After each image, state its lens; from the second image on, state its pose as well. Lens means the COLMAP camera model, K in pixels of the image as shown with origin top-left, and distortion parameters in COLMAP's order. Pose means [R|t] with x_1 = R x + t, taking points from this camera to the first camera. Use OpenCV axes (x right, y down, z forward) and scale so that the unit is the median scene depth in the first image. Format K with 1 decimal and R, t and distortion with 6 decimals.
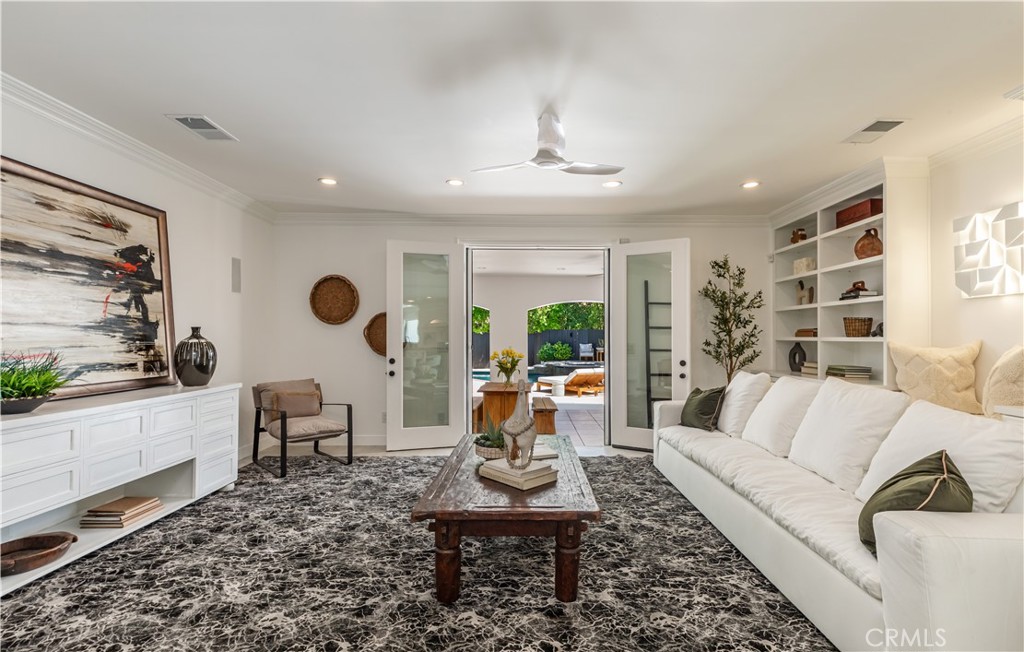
lens RADIAL K [[495.9, 0, 553.3], [0, 495.9, 330.6], [0, 0, 1]] dist [0.011514, -0.000900]
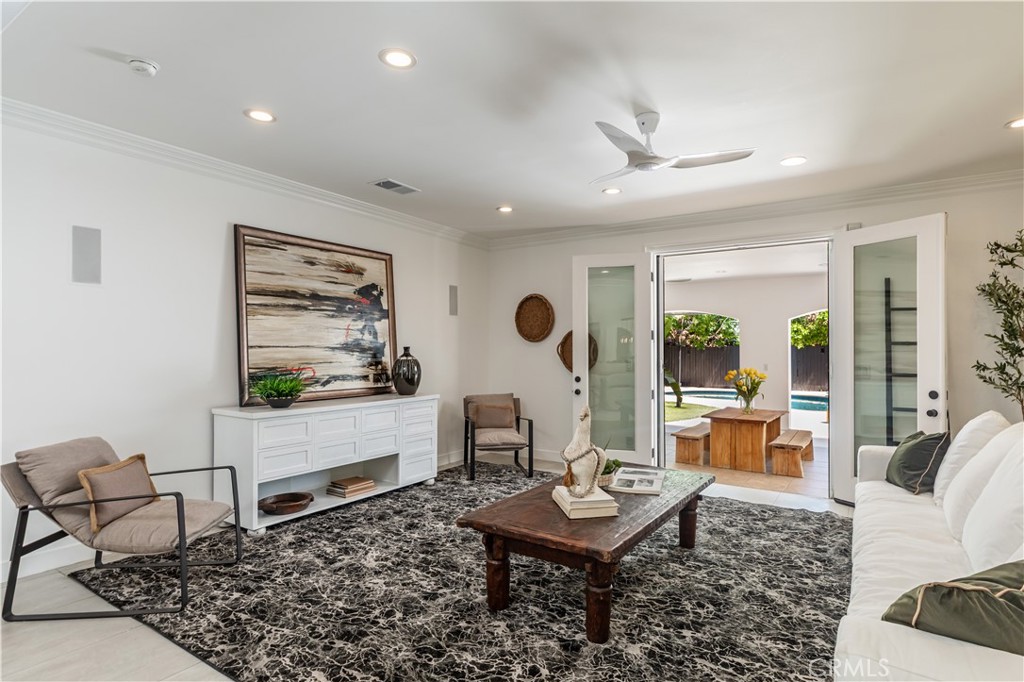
lens RADIAL K [[564.1, 0, 516.2], [0, 564.1, 346.3], [0, 0, 1]] dist [-0.007212, 0.001246]
pose [[0.816457, -0.003991, -0.577392, 0.317823], [0.007531, 0.999965, 0.003737, -0.012576], [0.577357, -0.007400, 0.816458, 0.028923]]
